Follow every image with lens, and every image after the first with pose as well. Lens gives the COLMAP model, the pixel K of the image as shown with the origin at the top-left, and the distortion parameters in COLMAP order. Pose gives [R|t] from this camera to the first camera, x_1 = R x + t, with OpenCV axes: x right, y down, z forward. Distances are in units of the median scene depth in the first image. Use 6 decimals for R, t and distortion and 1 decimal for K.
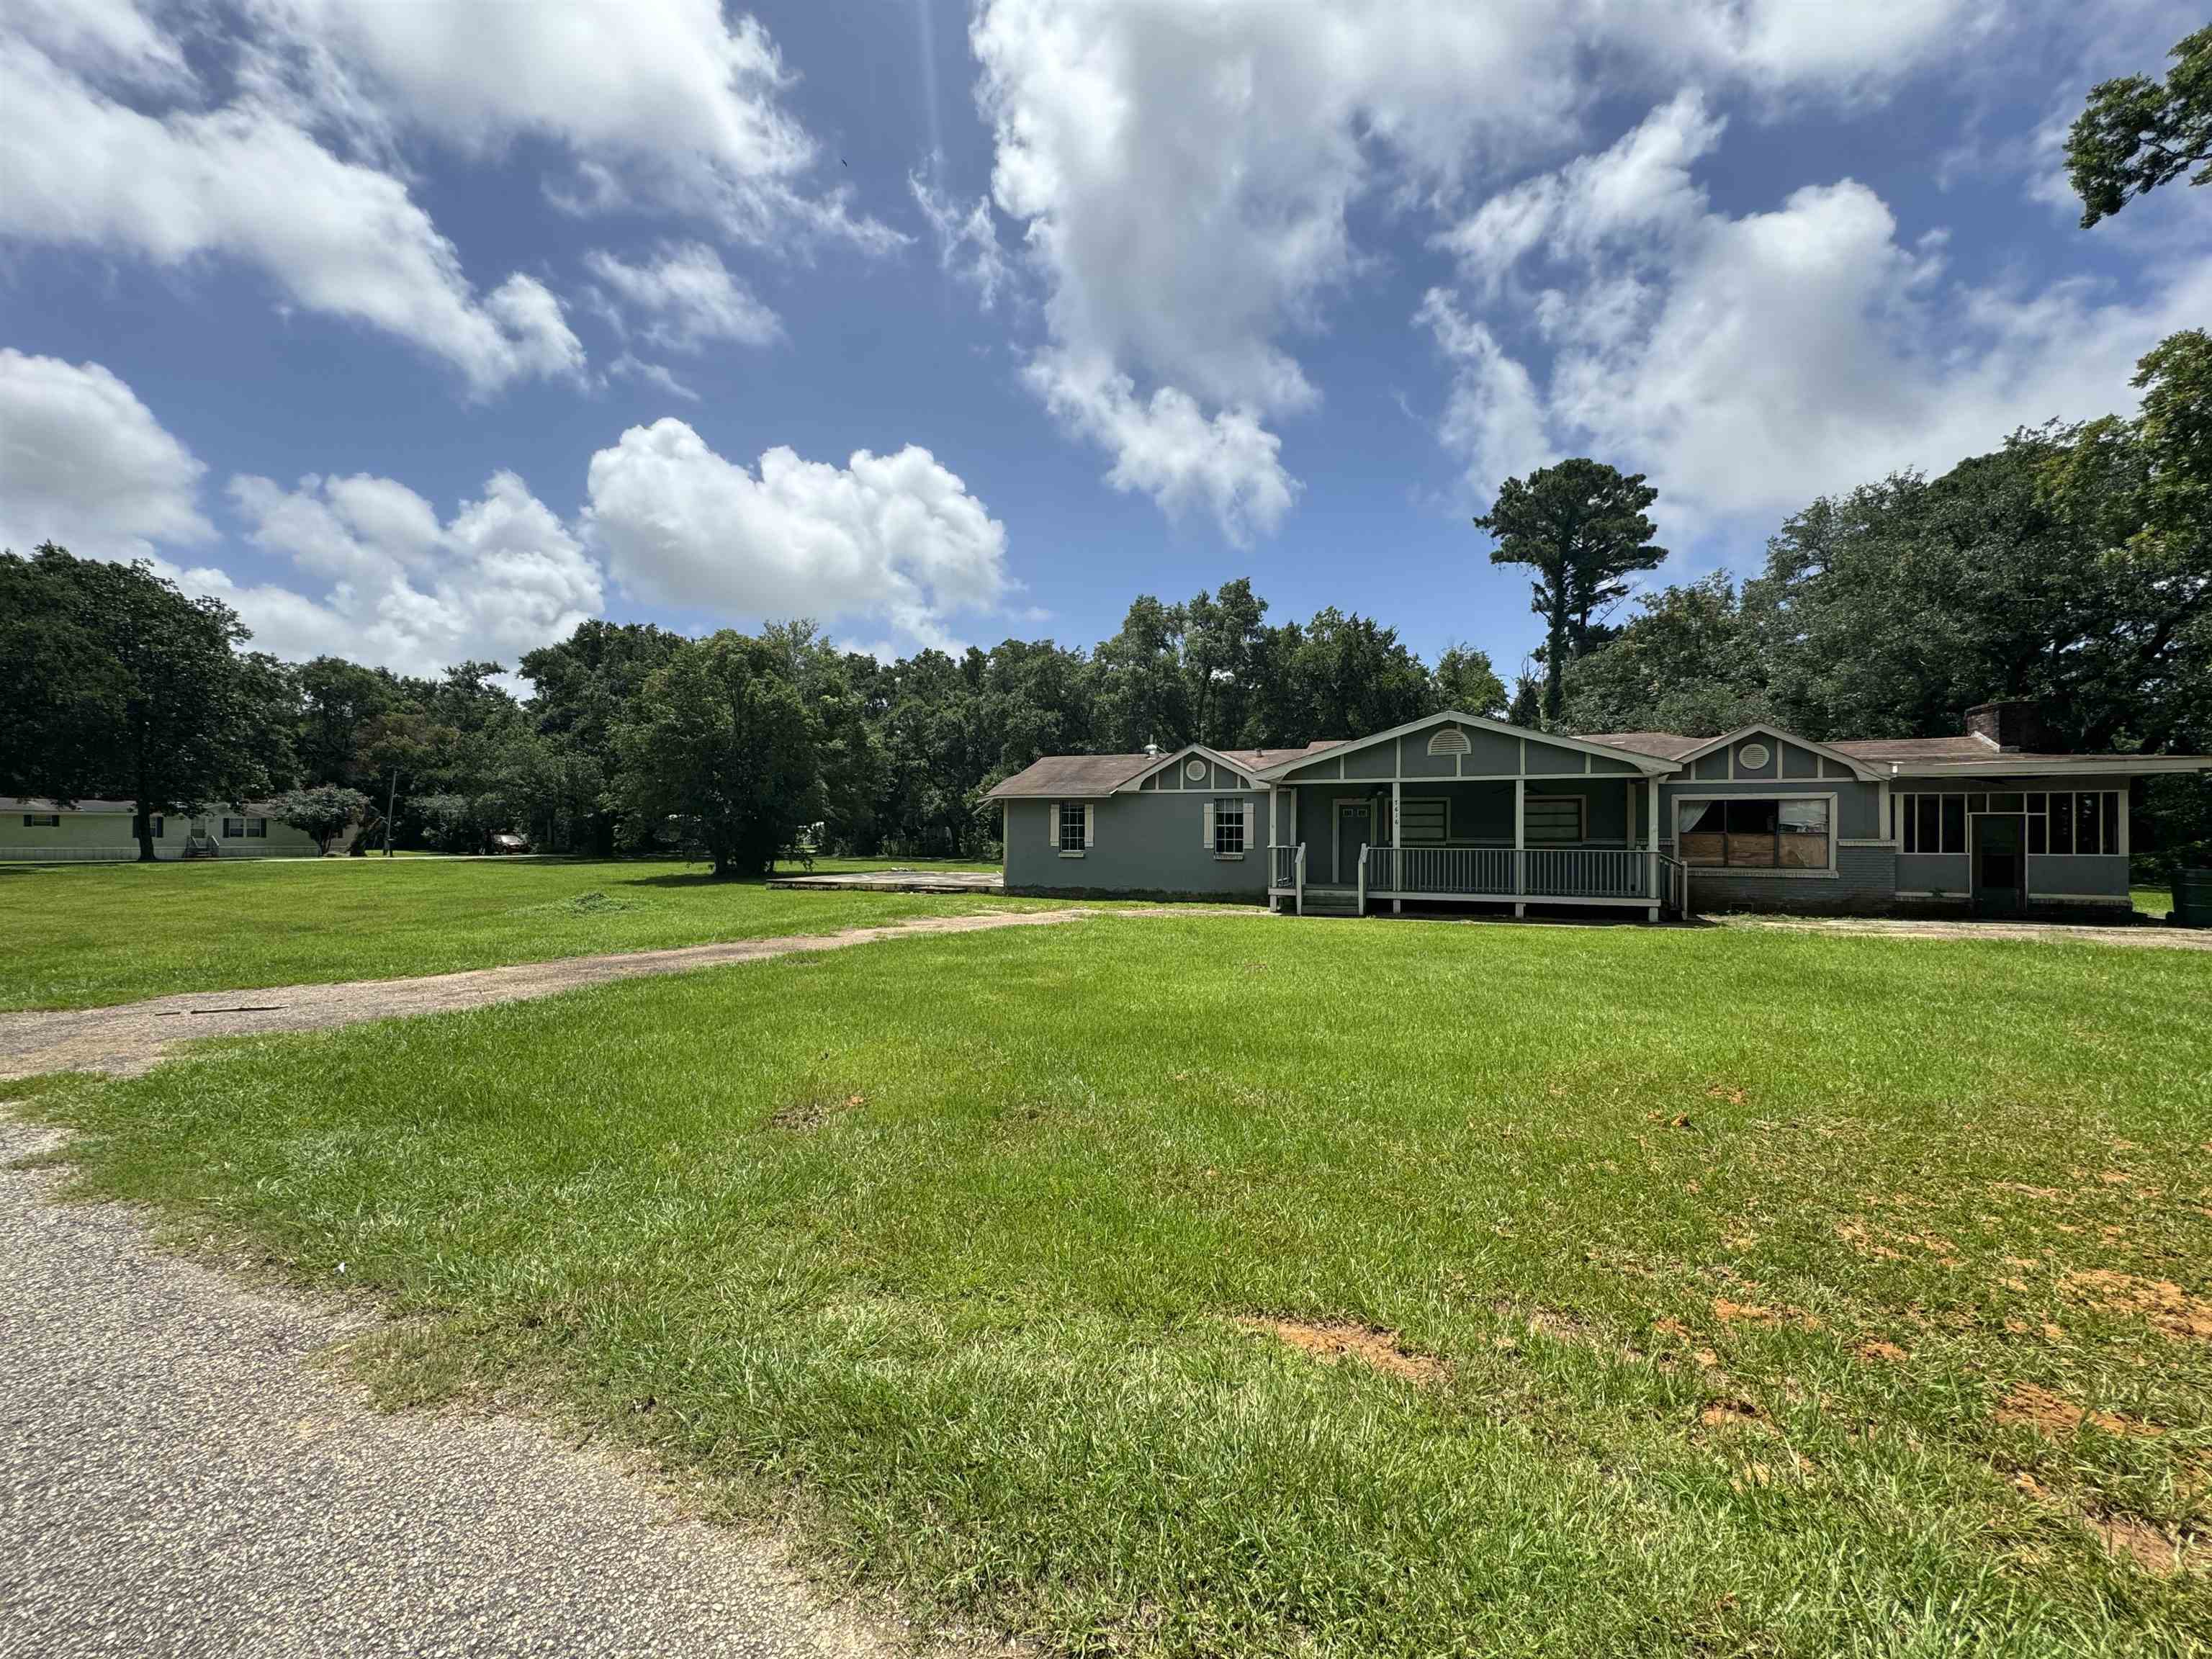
lens RADIAL K [[884.8, 0, 1102.9], [0, 884.8, 822.1], [0, 0, 1]] dist [0.003242, -0.000029]
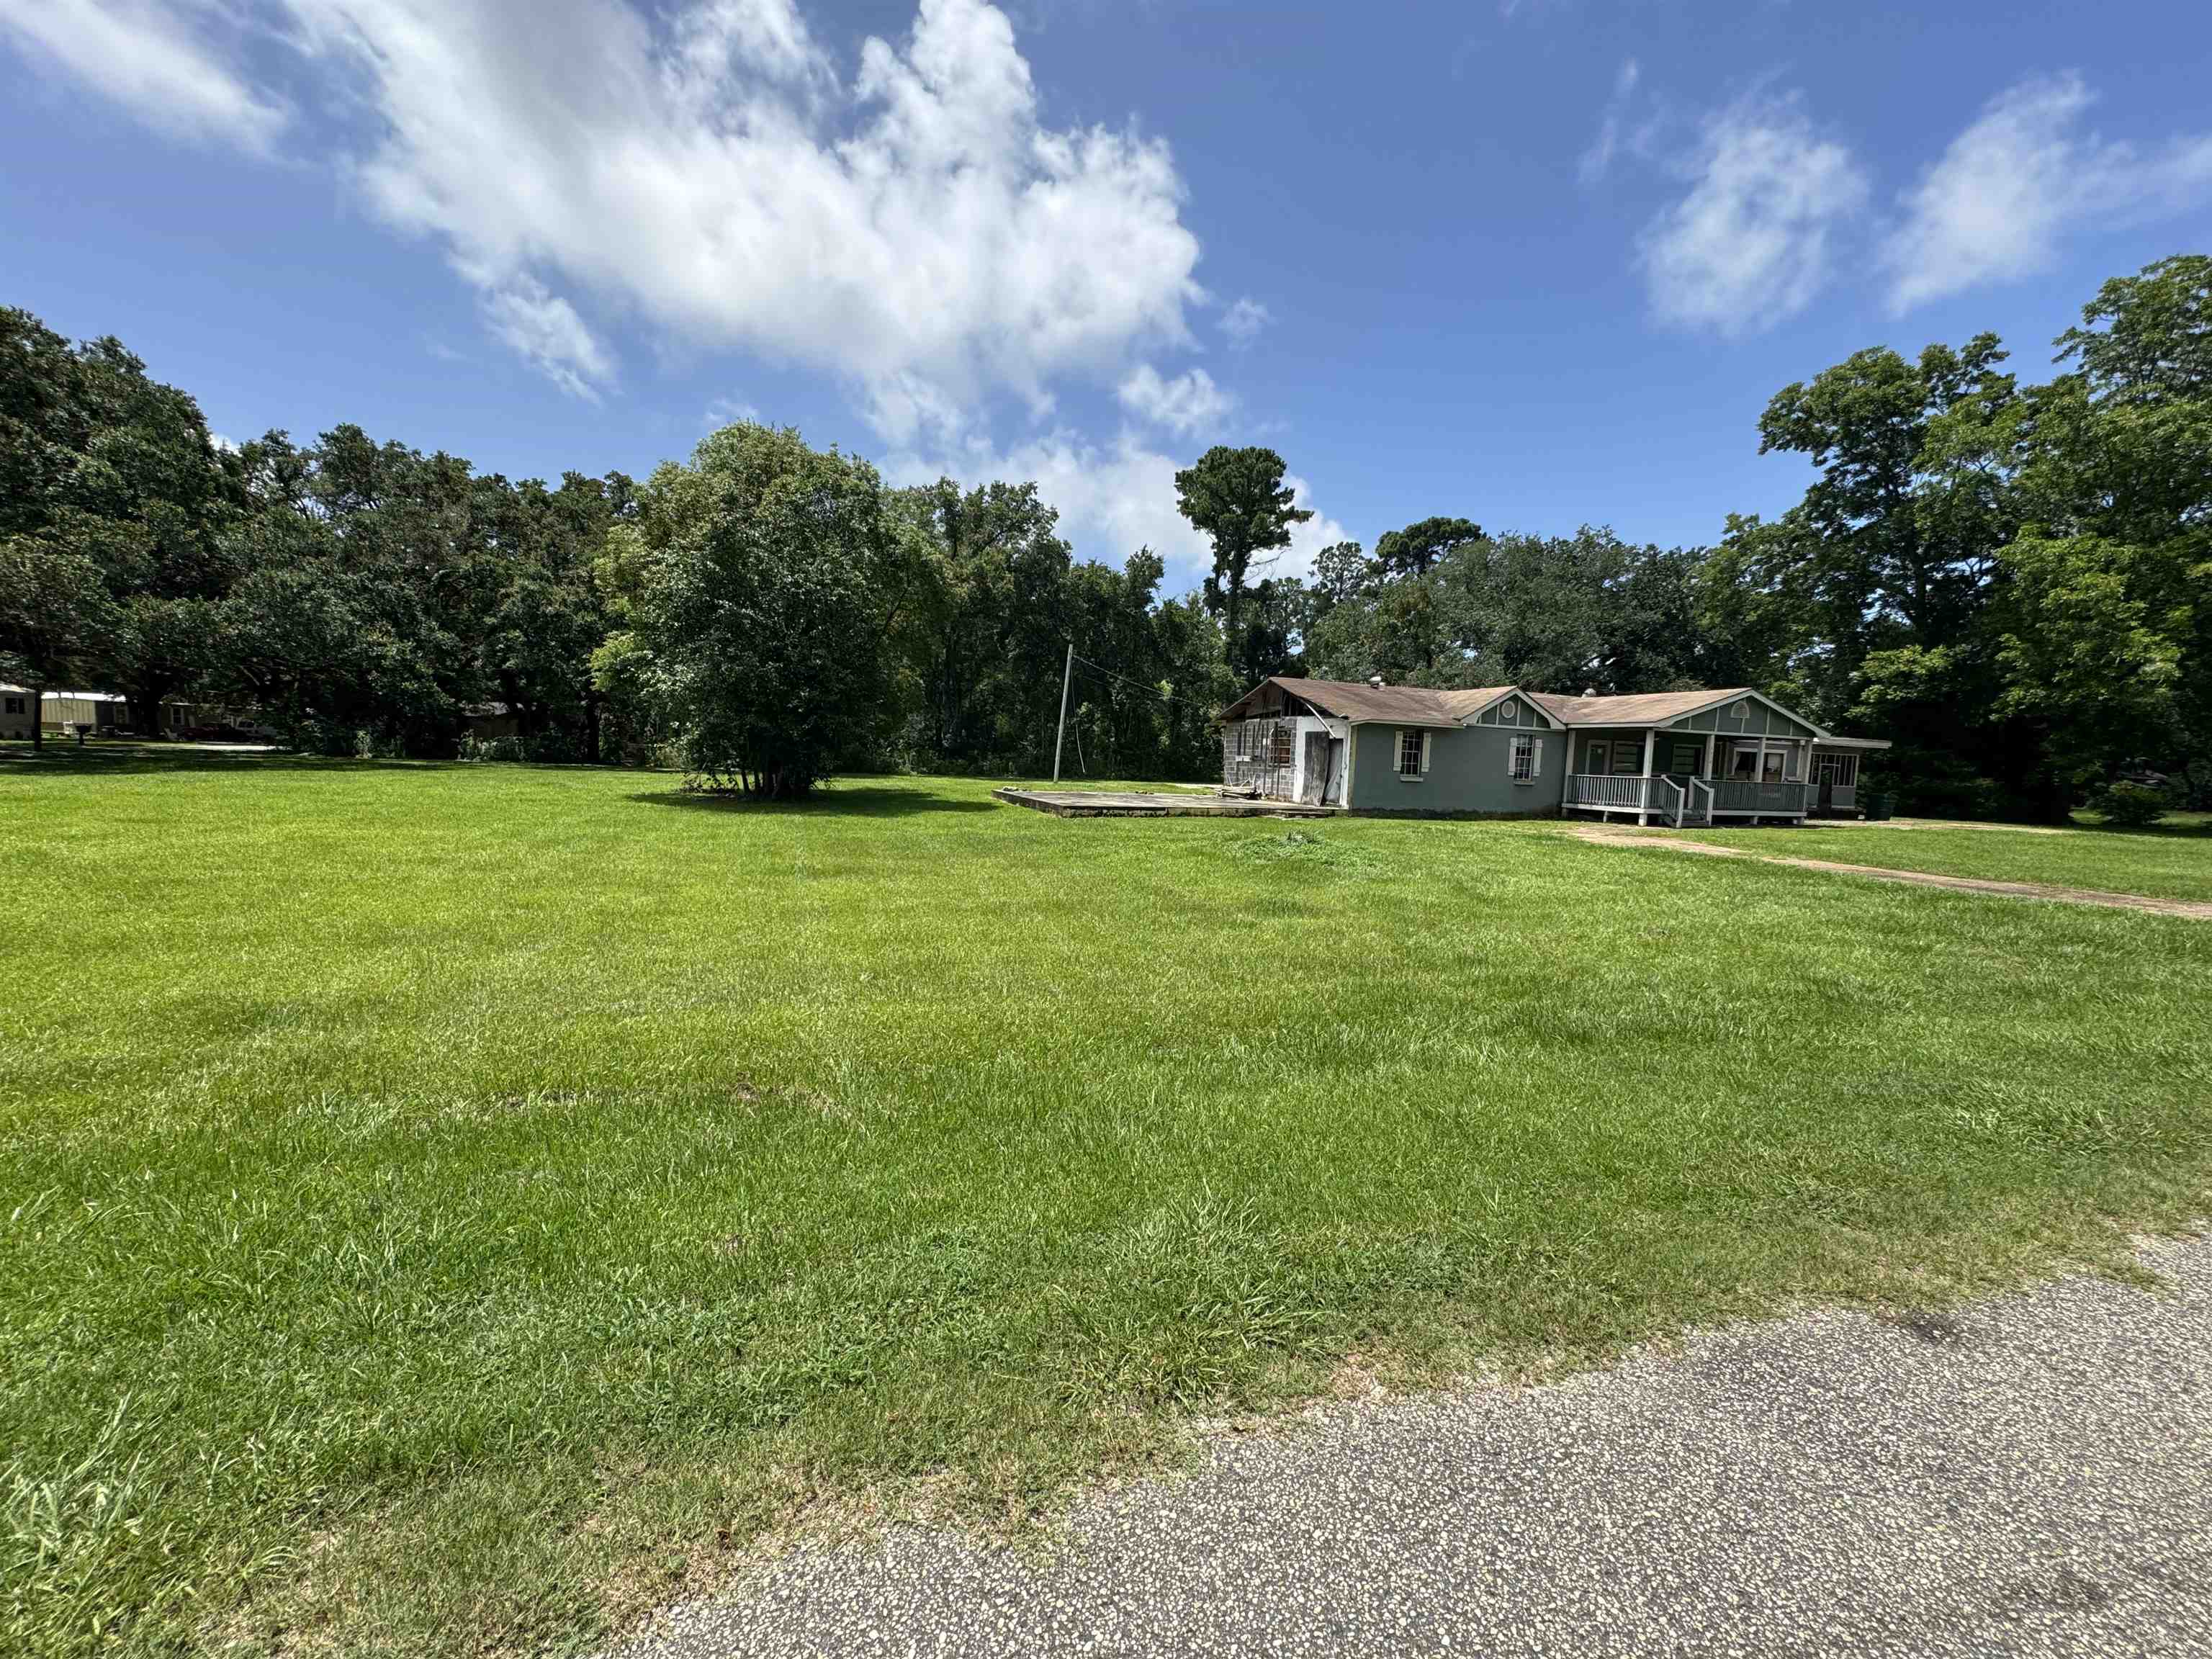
lens RADIAL K [[884.9, 0, 1106.0], [0, 884.9, 829.5], [0, 0, 1]] dist [0.001805, 0.000629]
pose [[0.730706, -0.038787, 0.681589, -1.086907], [-0.042216, 0.993907, 0.101819, 0.003558], [-0.681386, -0.103174, 0.724616, 0.484350]]
